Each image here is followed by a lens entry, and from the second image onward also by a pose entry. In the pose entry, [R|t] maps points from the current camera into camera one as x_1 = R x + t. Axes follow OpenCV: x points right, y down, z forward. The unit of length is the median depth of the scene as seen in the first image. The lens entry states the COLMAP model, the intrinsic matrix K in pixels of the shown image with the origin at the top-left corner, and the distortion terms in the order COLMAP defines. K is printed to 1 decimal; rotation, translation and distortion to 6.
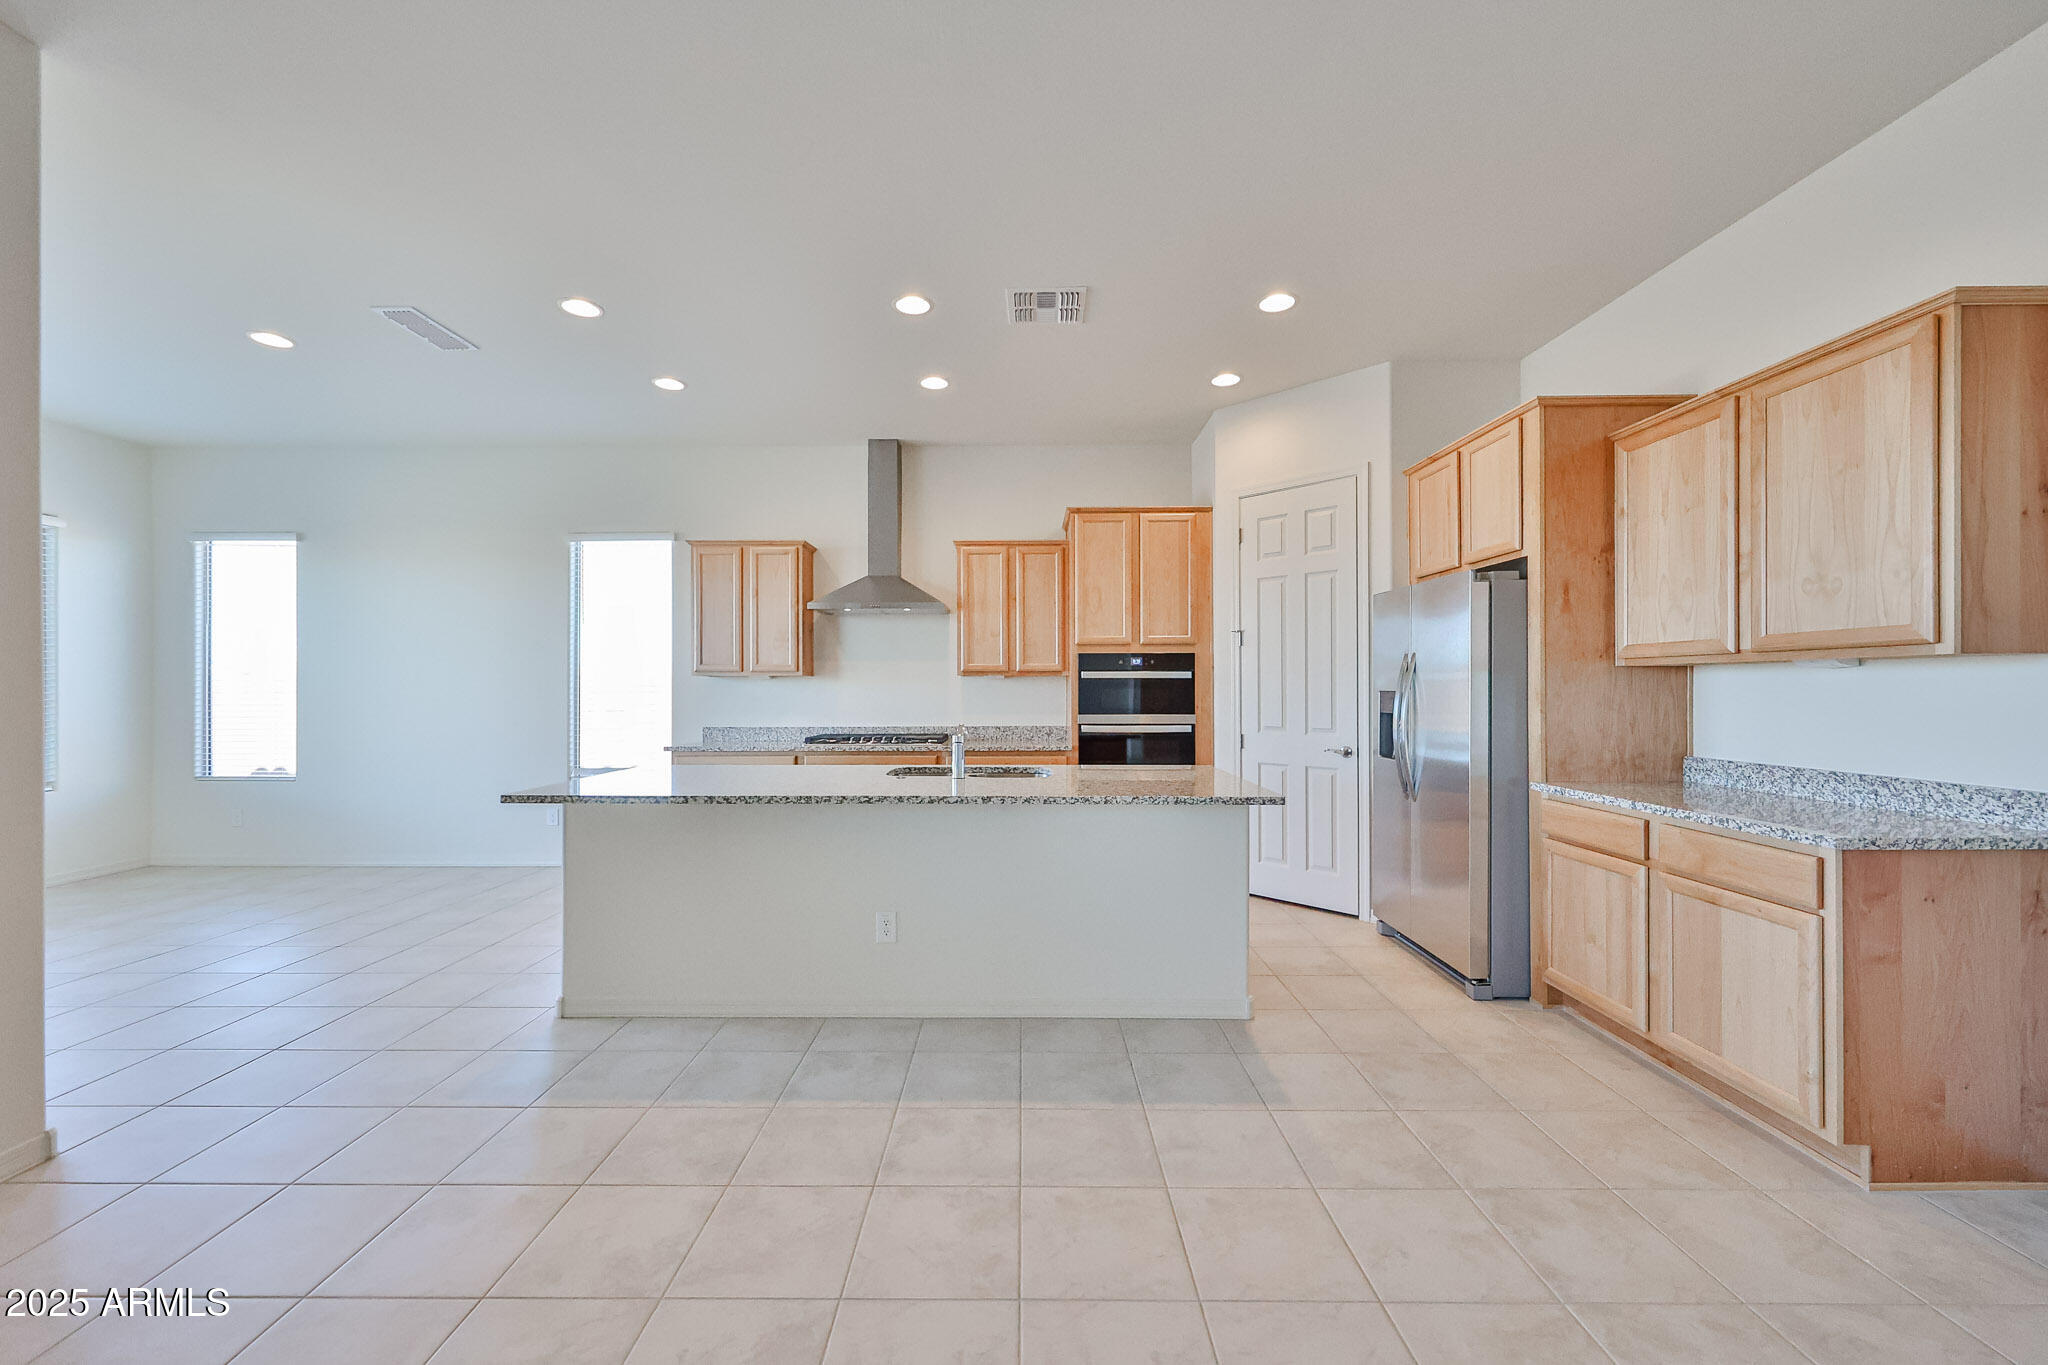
lens RADIAL K [[791.3, 0, 1024.4], [0, 791.3, 686.8], [0, 0, 1]] dist [0.001280, 0.000157]
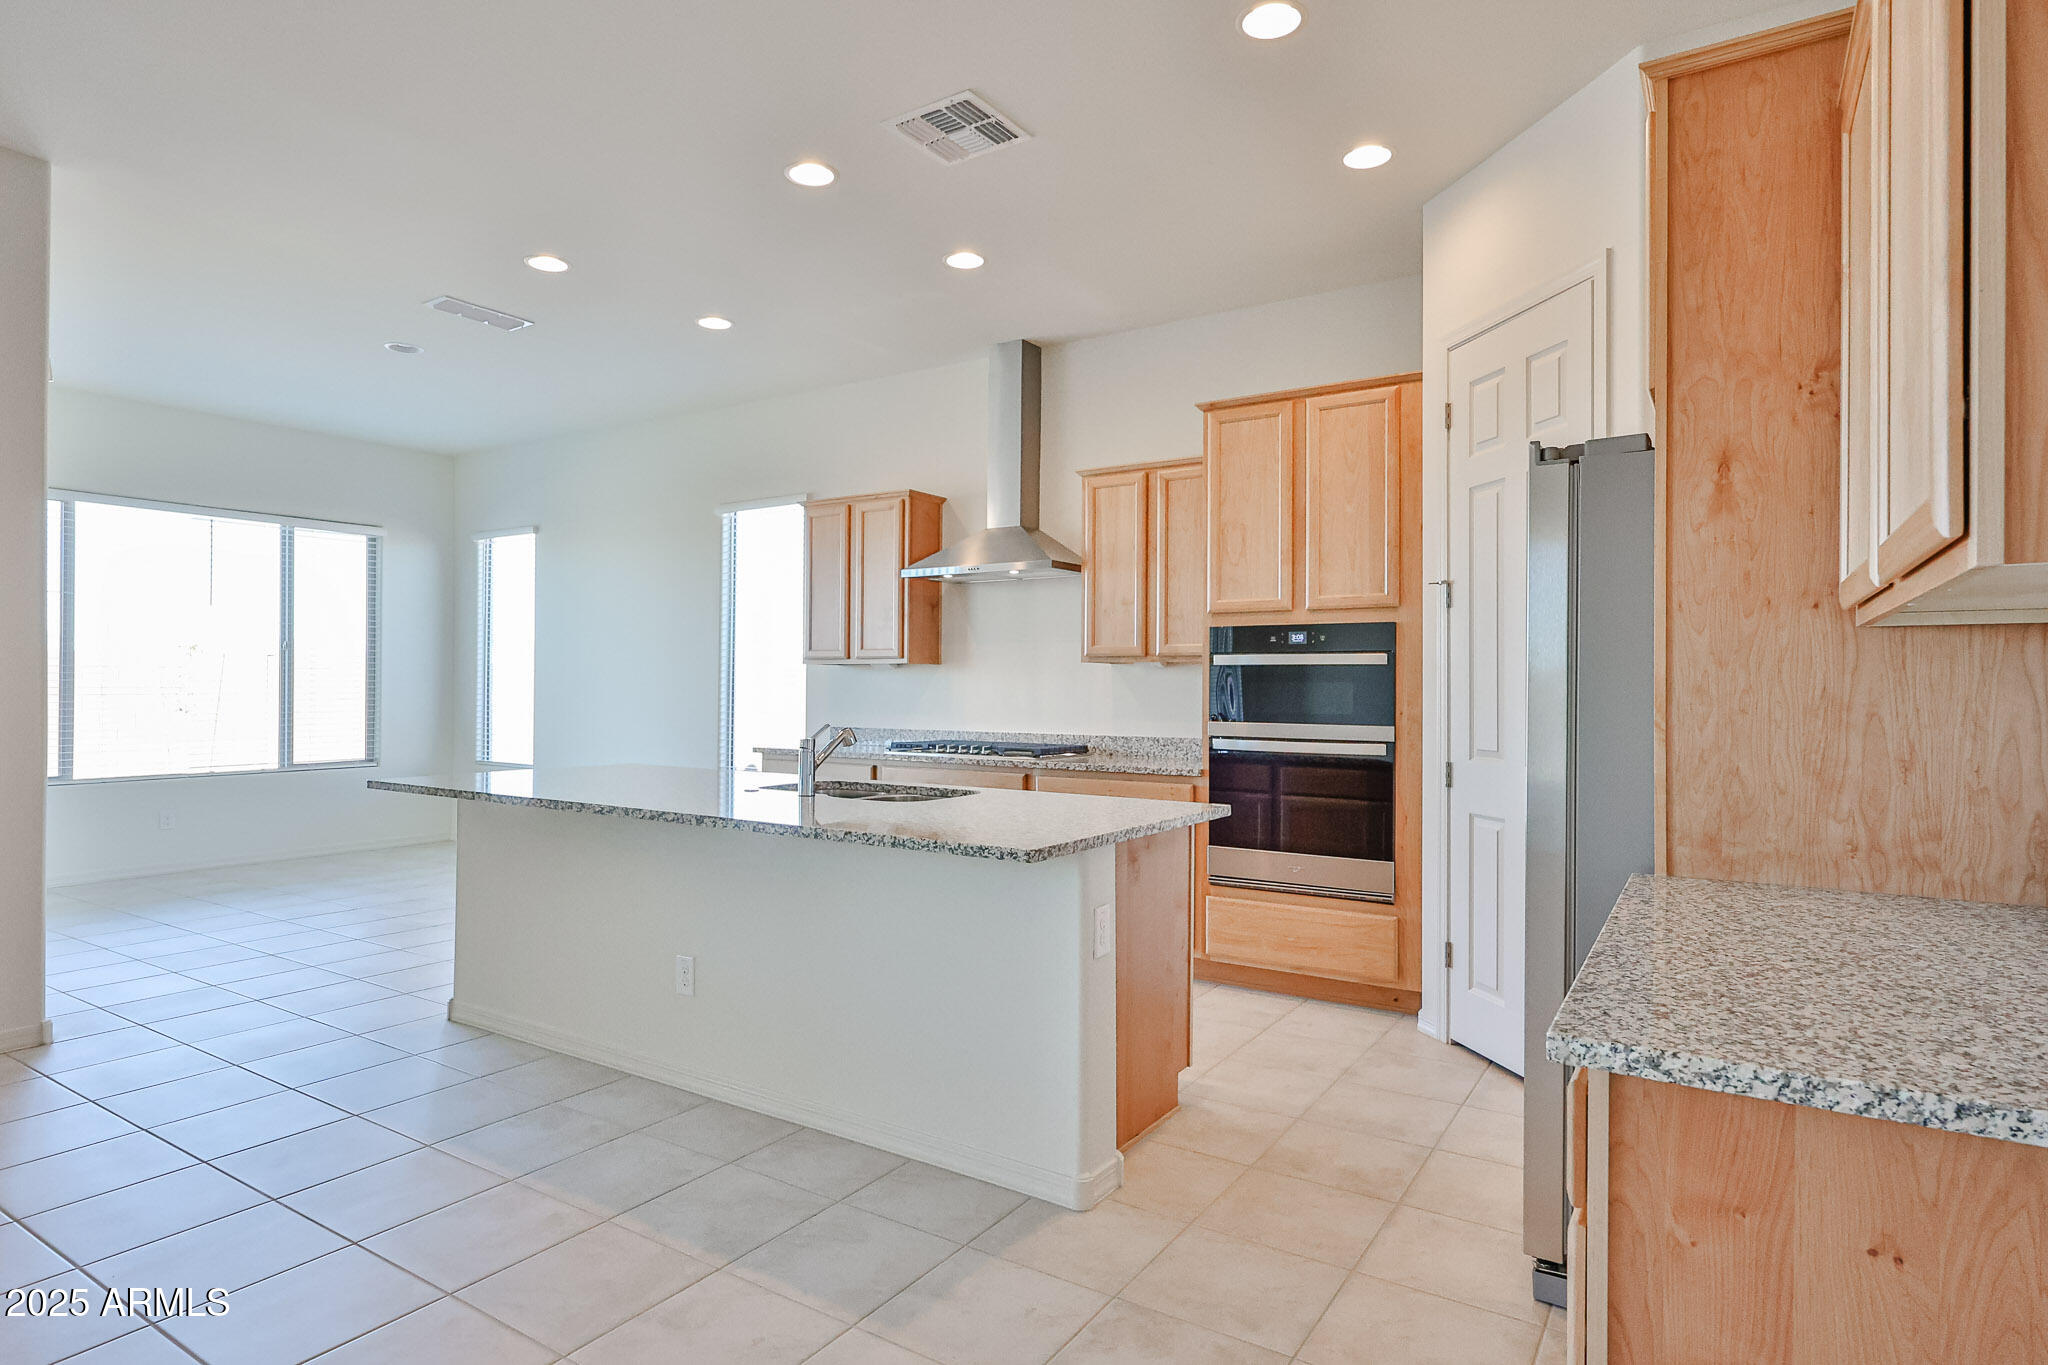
lens RADIAL K [[1118.4, 0, 1024.0], [0, 1118.4, 682.5], [0, 0, 1]] dist [0.002919, 0.000283]
pose [[0.840895, 0.005484, -0.541170, 0.511447], [-0.007096, 0.999974, -0.000892, 0.006019], [0.541152, 0.004590, 0.840912, 0.170734]]
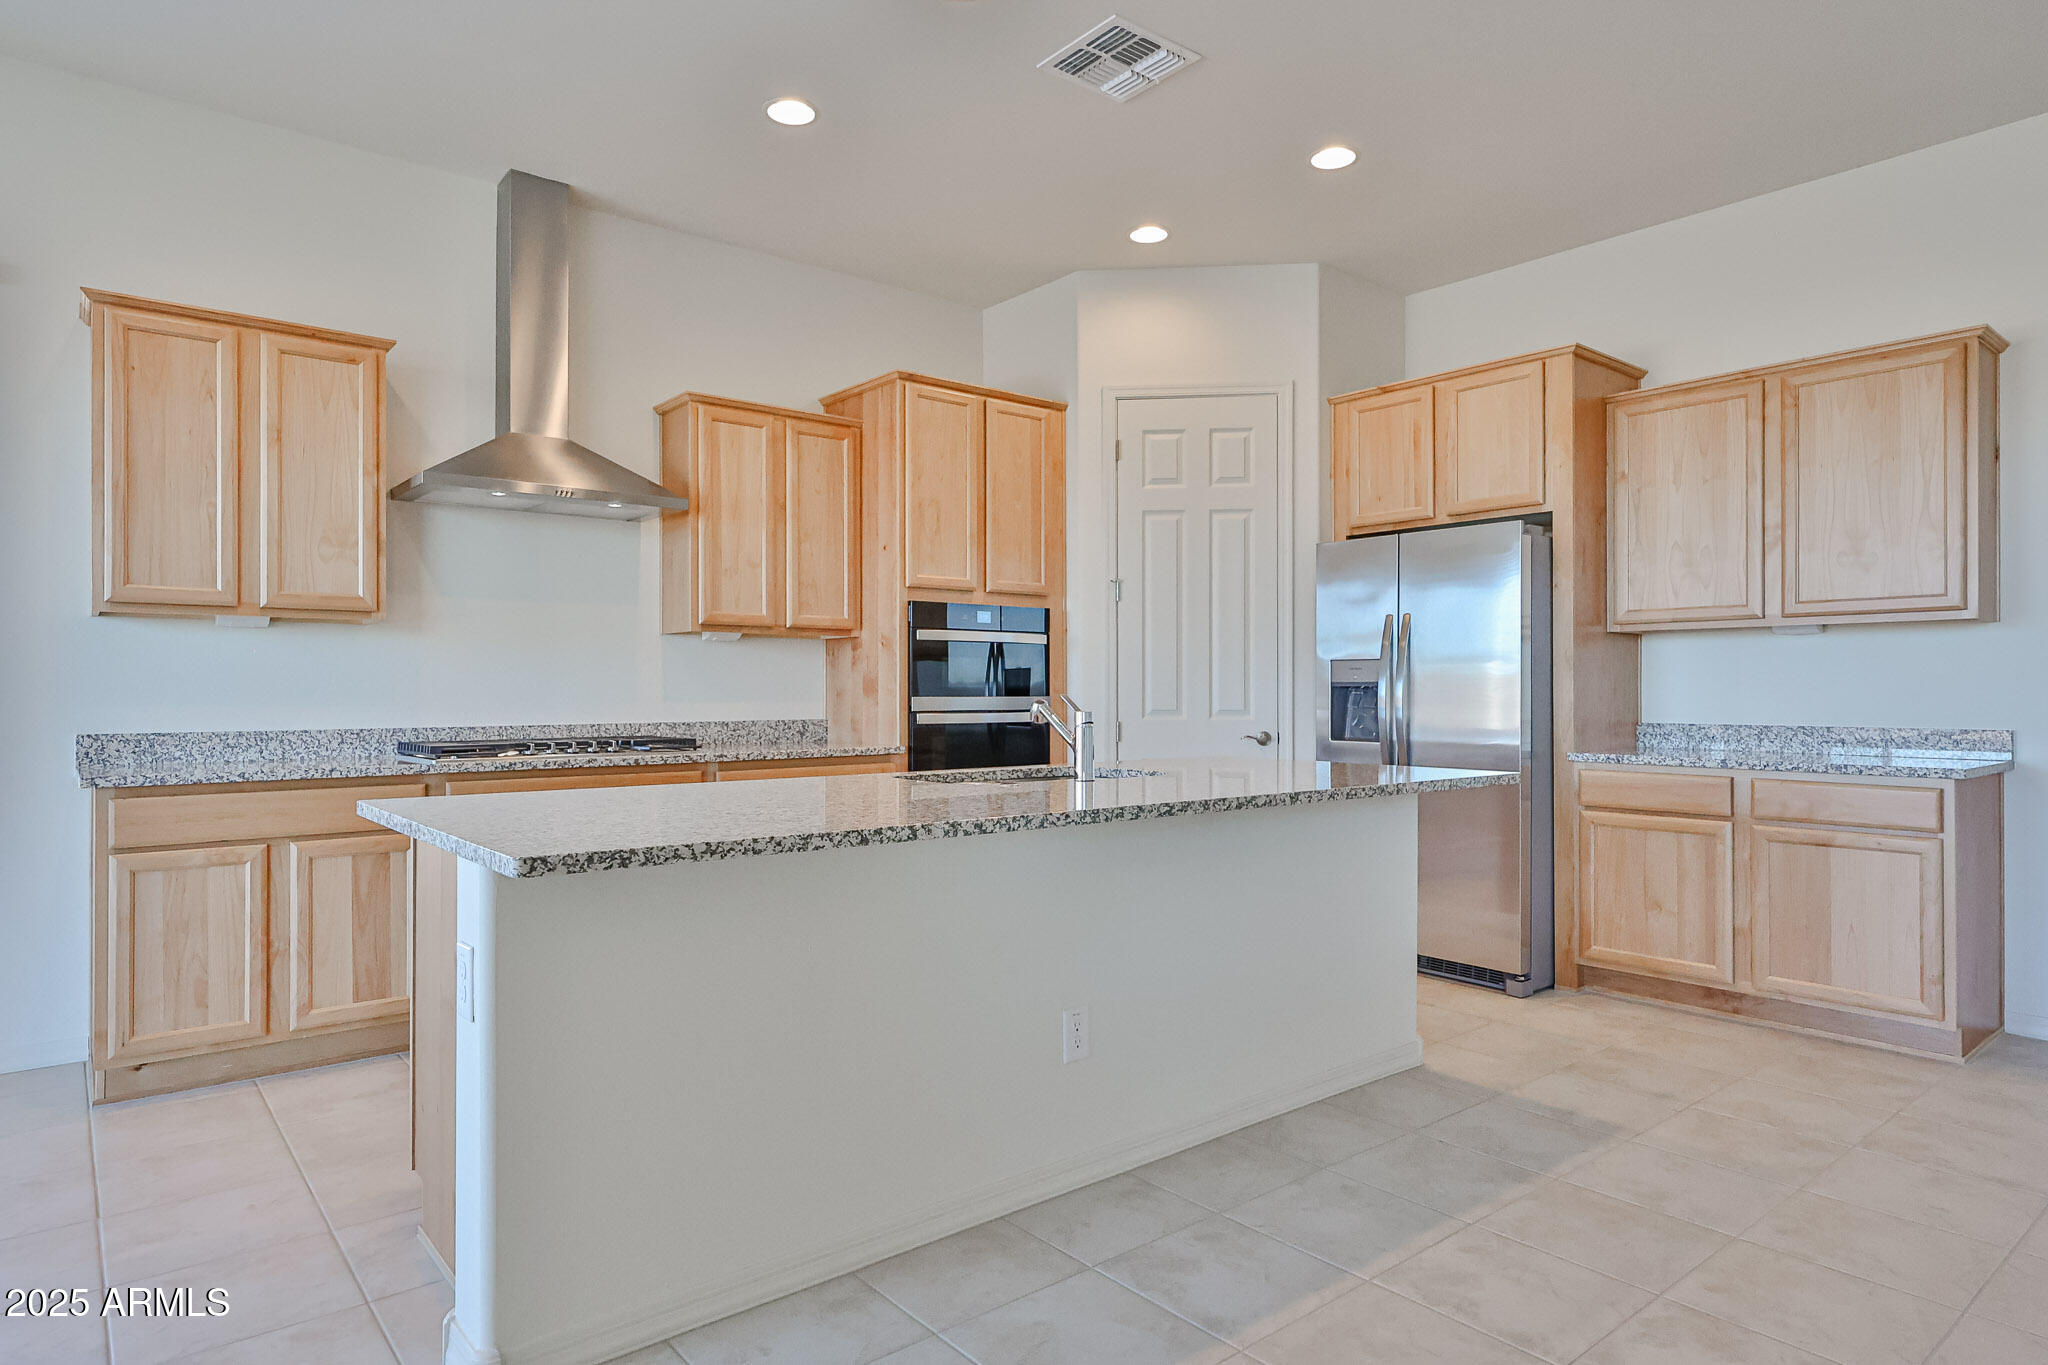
lens RADIAL K [[1165.9, 0, 1024.0], [0, 1165.9, 682.5], [0, 0, 1]] dist [0.004828, 0.001290]
pose [[0.769570, 0.005165, 0.638541, -0.541902], [-0.001669, 0.999980, -0.006077, 0.034106], [-0.638560, 0.003611, 0.769564, 0.255207]]
